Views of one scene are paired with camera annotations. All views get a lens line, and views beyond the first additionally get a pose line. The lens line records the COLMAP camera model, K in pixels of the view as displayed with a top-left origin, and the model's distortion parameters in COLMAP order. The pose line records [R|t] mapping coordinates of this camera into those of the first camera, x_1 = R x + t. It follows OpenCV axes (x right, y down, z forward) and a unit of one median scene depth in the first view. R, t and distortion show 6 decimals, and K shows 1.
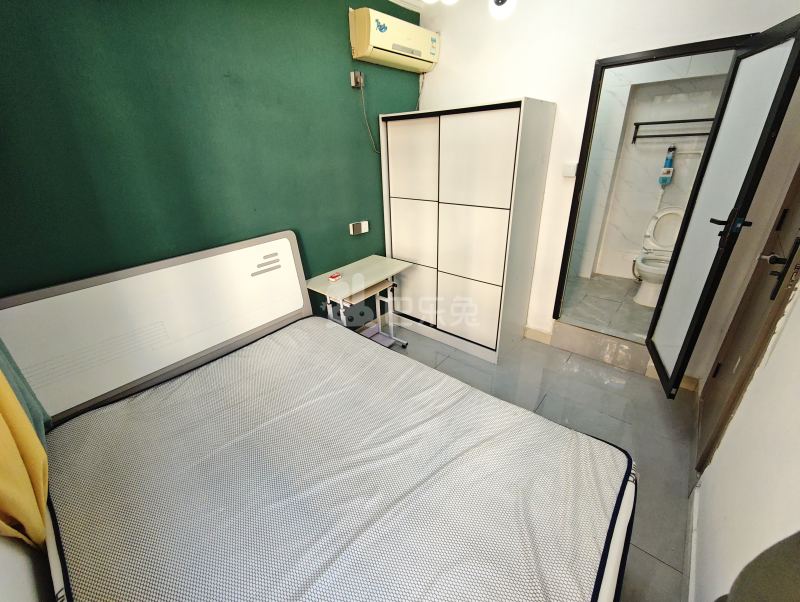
lens RADIAL K [[335.7, 0, 397.8], [0, 335.7, 297.9], [0, 0, 1]] dist [-0.002103, 0.000459]
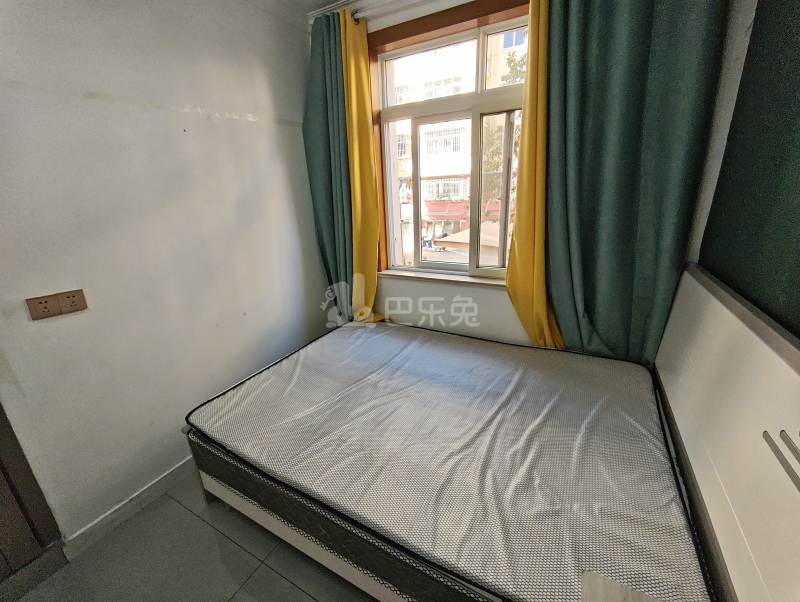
lens RADIAL K [[335.7, 0, 397.8], [0, 335.7, 297.9], [0, 0, 1]] dist [-0.002103, 0.000459]
pose [[-0.977558, 0.140670, -0.156822, 0.015618], [-0.001145, 0.740842, 0.671678, -0.417803], [0.210665, 0.656784, -0.724055, 1.018129]]
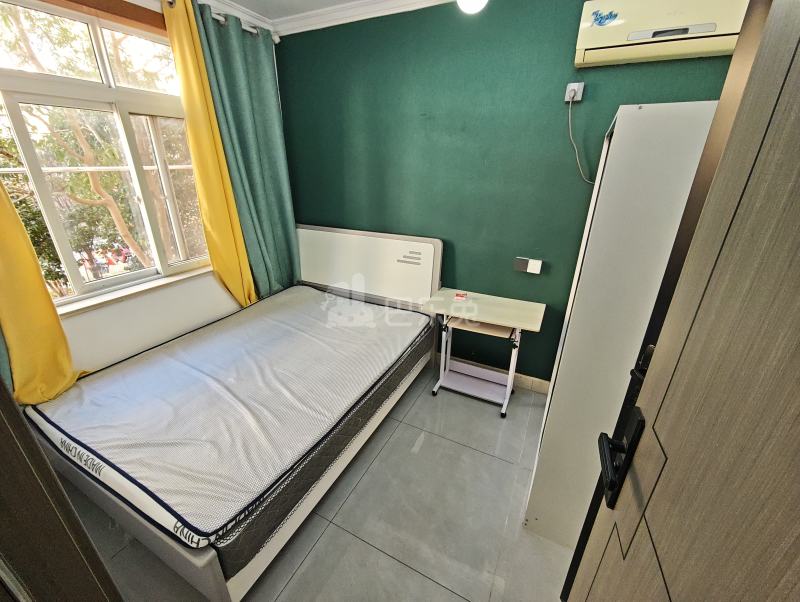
lens RADIAL K [[335.7, 0, 397.8], [0, 335.7, 297.9], [0, 0, 1]] dist [-0.002103, 0.000459]
pose [[0.224966, 0.408683, -0.884516, 0.751730], [-0.417198, 0.860765, 0.291600, -0.308142], [0.880532, 0.303418, 0.364144, 0.522974]]
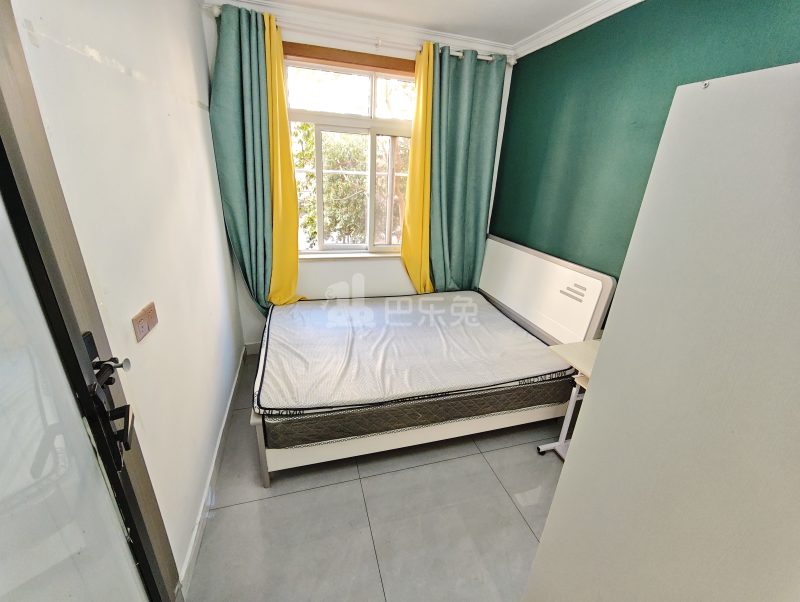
lens RADIAL K [[335.7, 0, 397.8], [0, 335.7, 297.9], [0, 0, 1]] dist [-0.002103, 0.000459]
pose [[-0.554340, 0.312553, -0.771374, 0.724664], [-0.367956, 0.739282, 0.563978, -0.464382], [0.746535, 0.596467, -0.294808, 0.874820]]
